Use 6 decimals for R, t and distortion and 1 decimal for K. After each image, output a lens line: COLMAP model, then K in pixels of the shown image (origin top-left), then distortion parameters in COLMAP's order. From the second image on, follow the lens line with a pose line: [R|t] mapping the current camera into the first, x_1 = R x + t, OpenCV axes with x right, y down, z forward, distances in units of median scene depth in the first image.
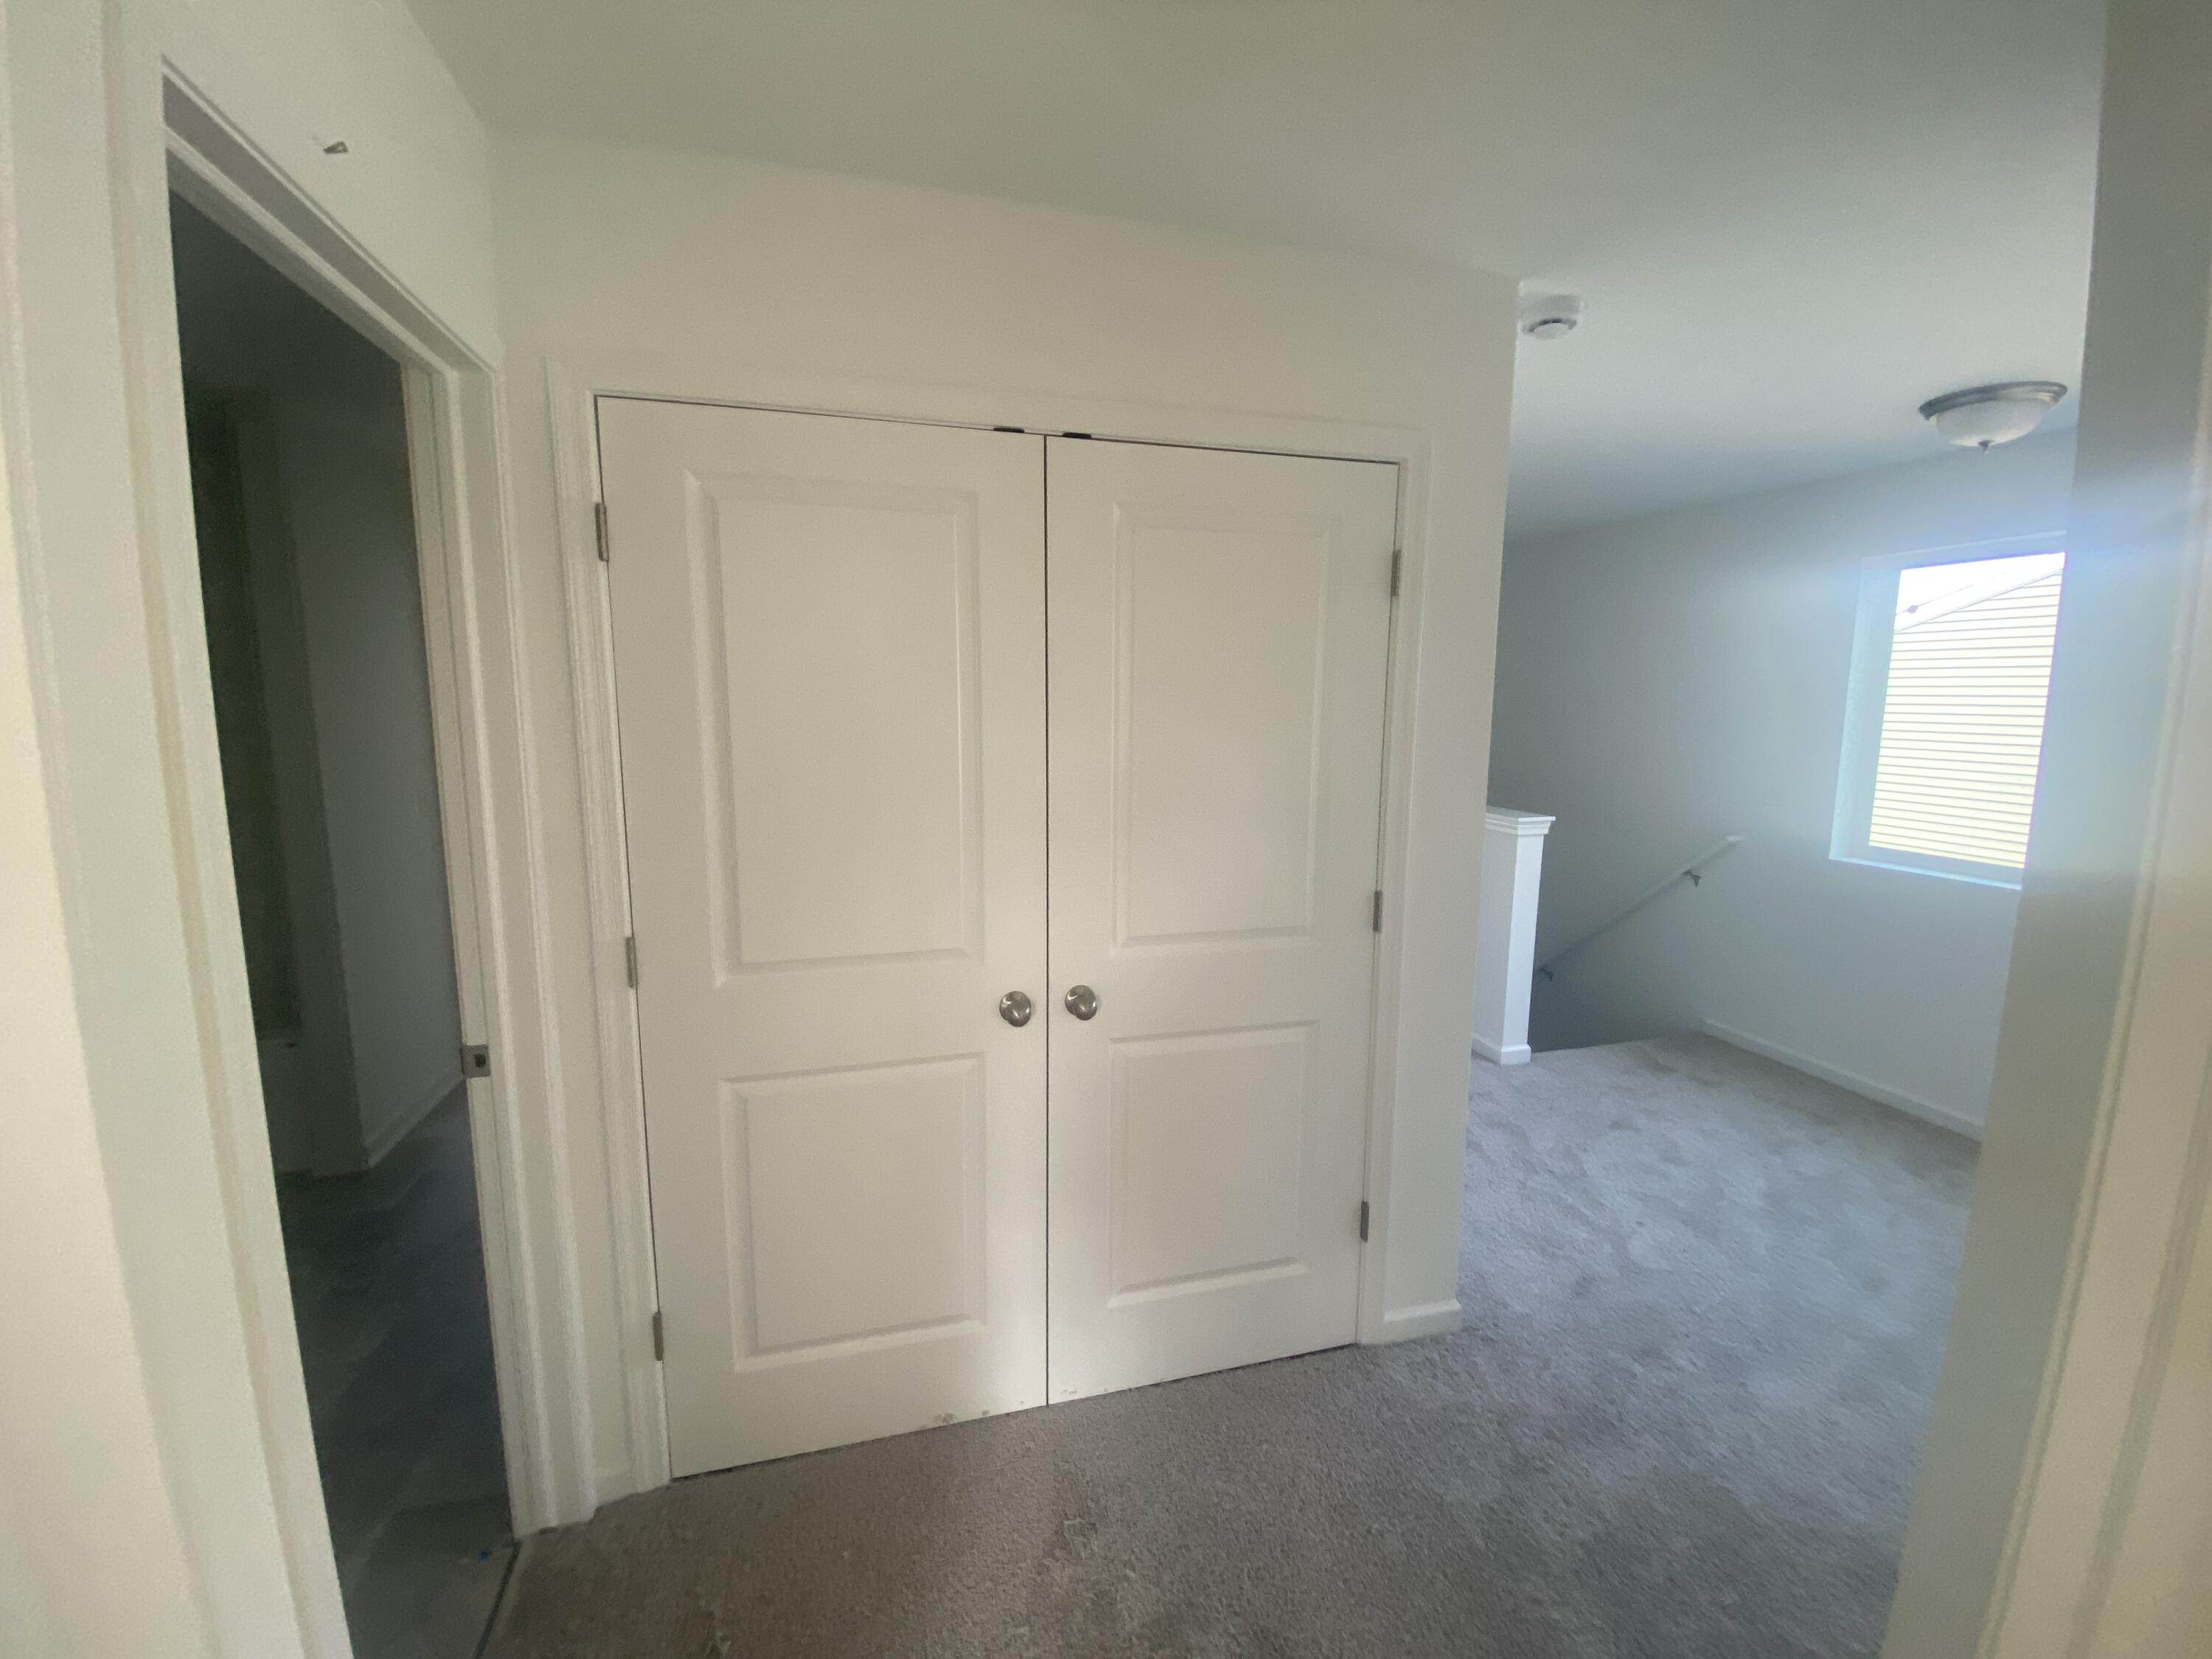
lens RADIAL K [[894.8, 0, 1104.5], [0, 894.8, 828.7], [0, 0, 1]] dist [-0.016421, -0.000144]
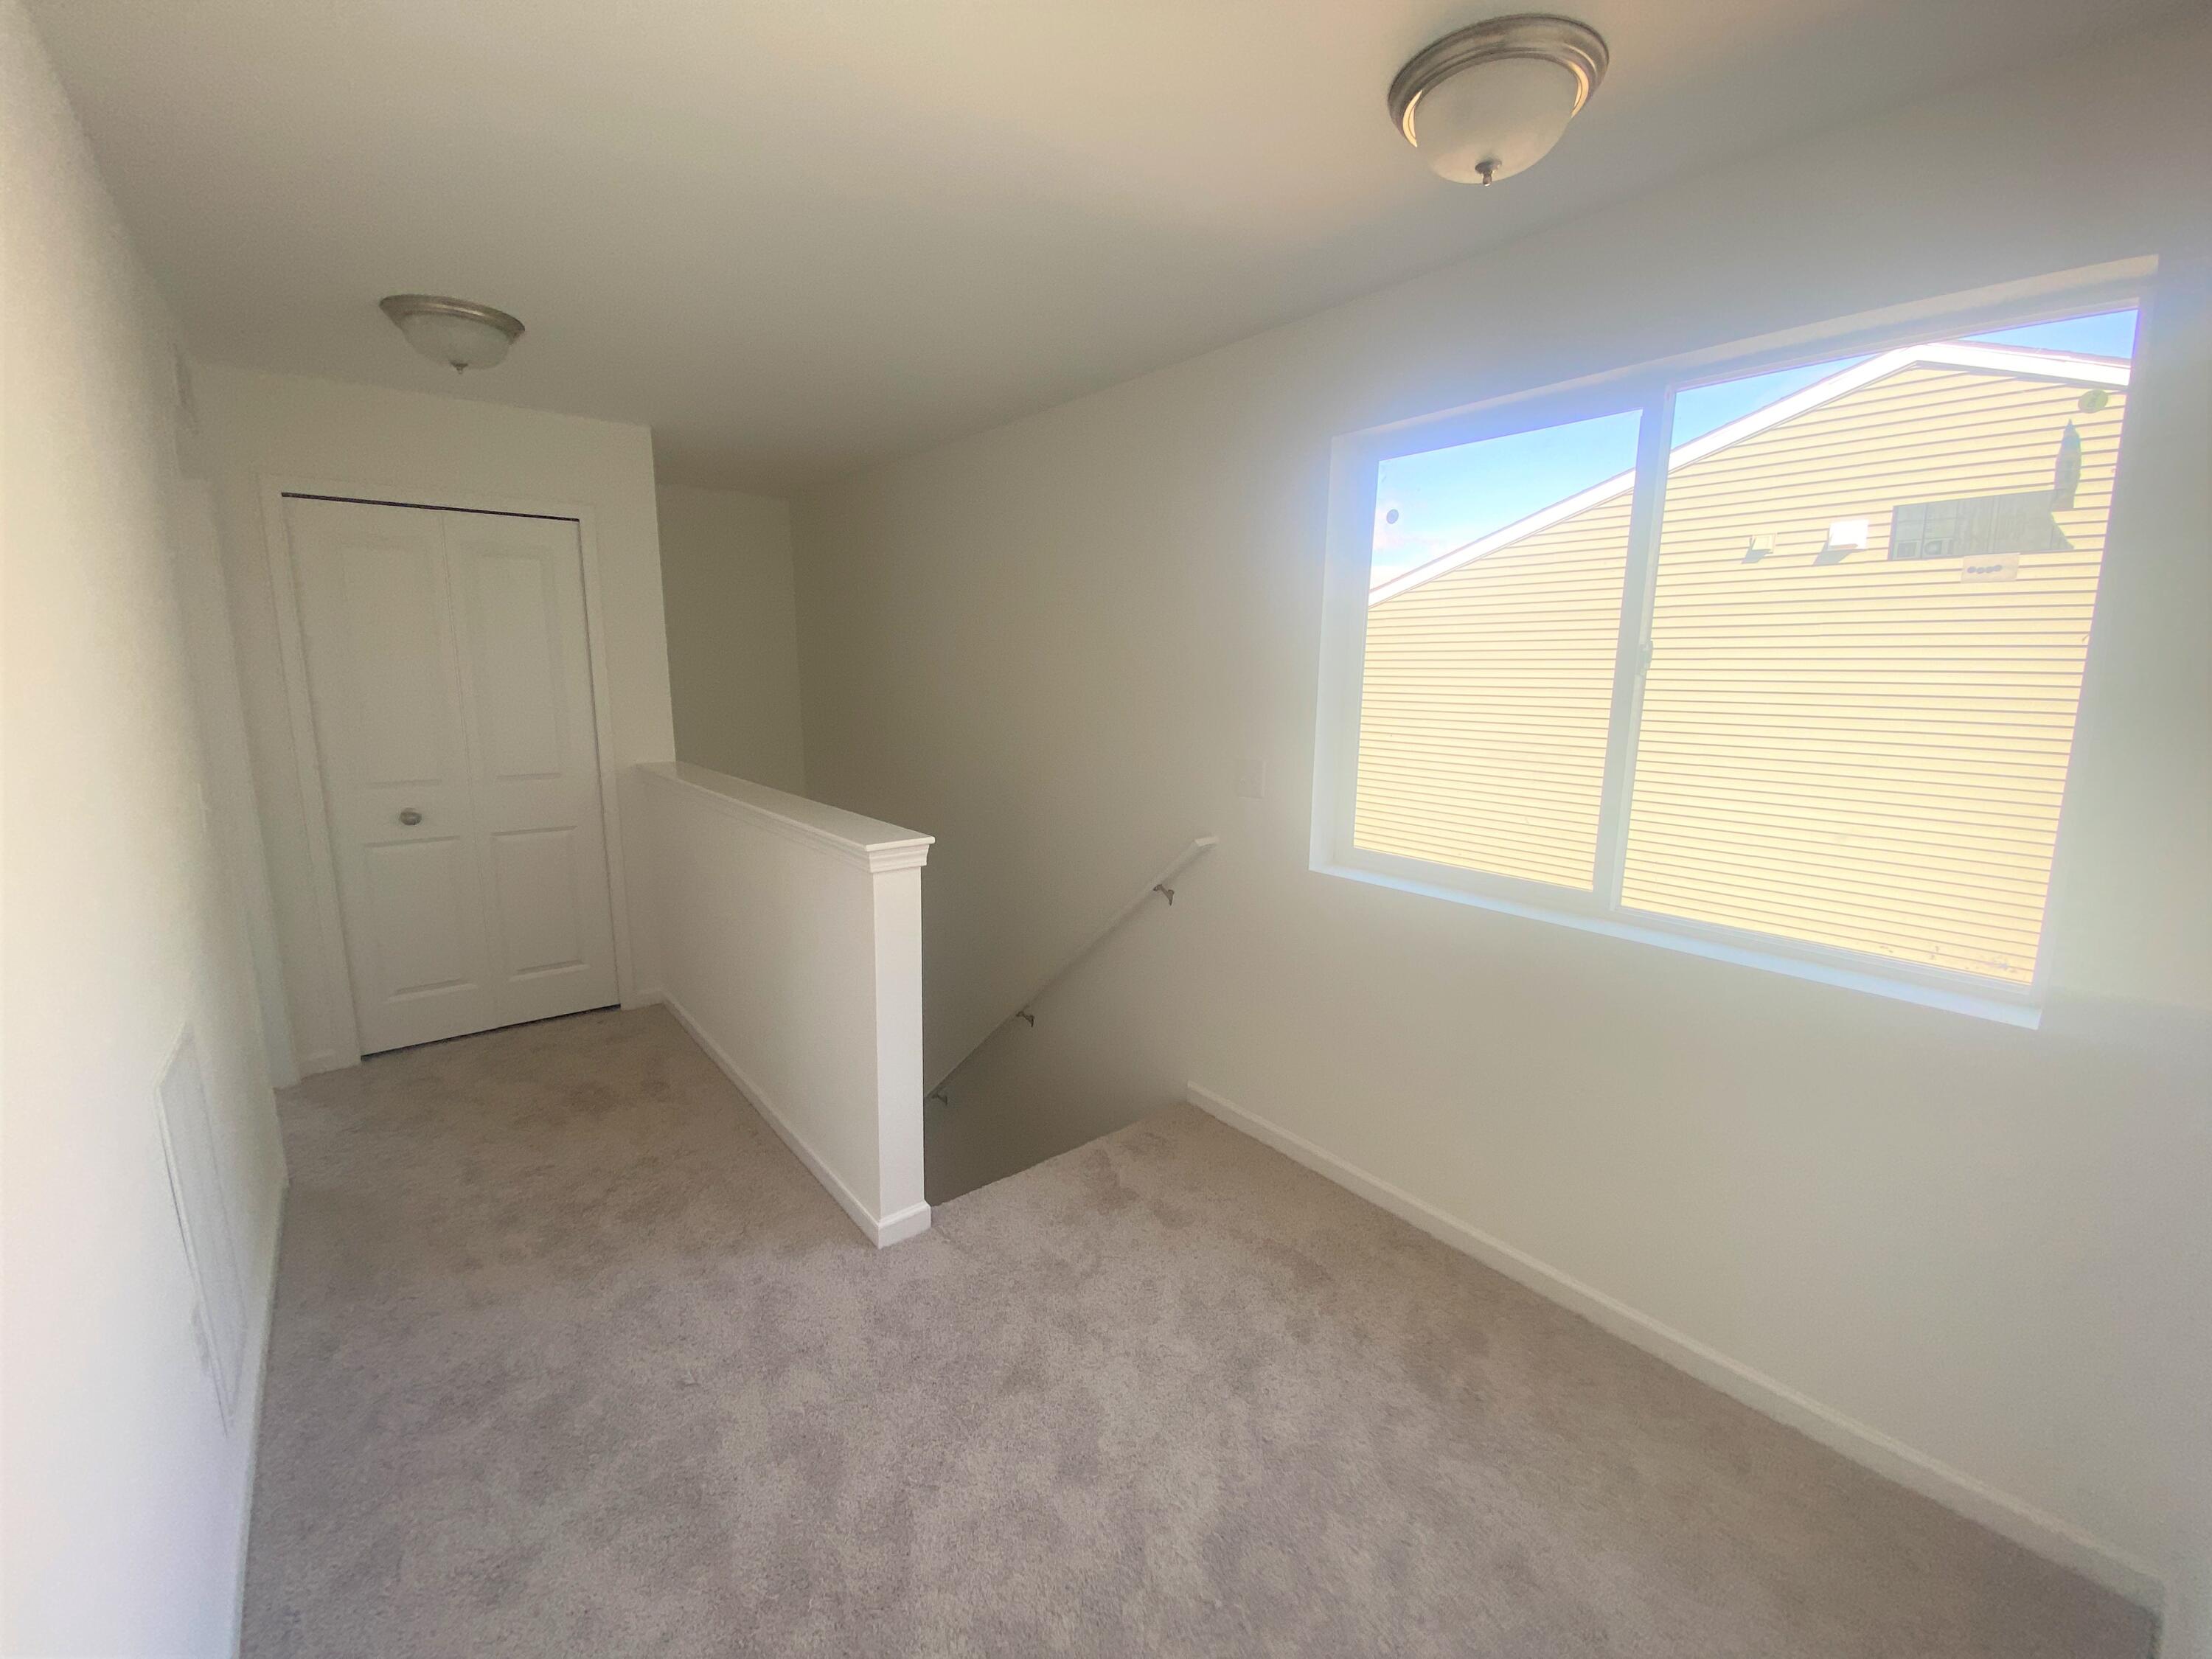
lens RADIAL K [[890.5, 0, 1104.8], [0, 890.5, 826.9], [0, 0, 1]] dist [-0.000703, -0.000122]
pose [[0.916620, -0.074076, 0.392836, 0.384132], [0.056516, 0.996824, 0.056097, -0.048895], [-0.395744, -0.029218, 0.917896, 0.405236]]
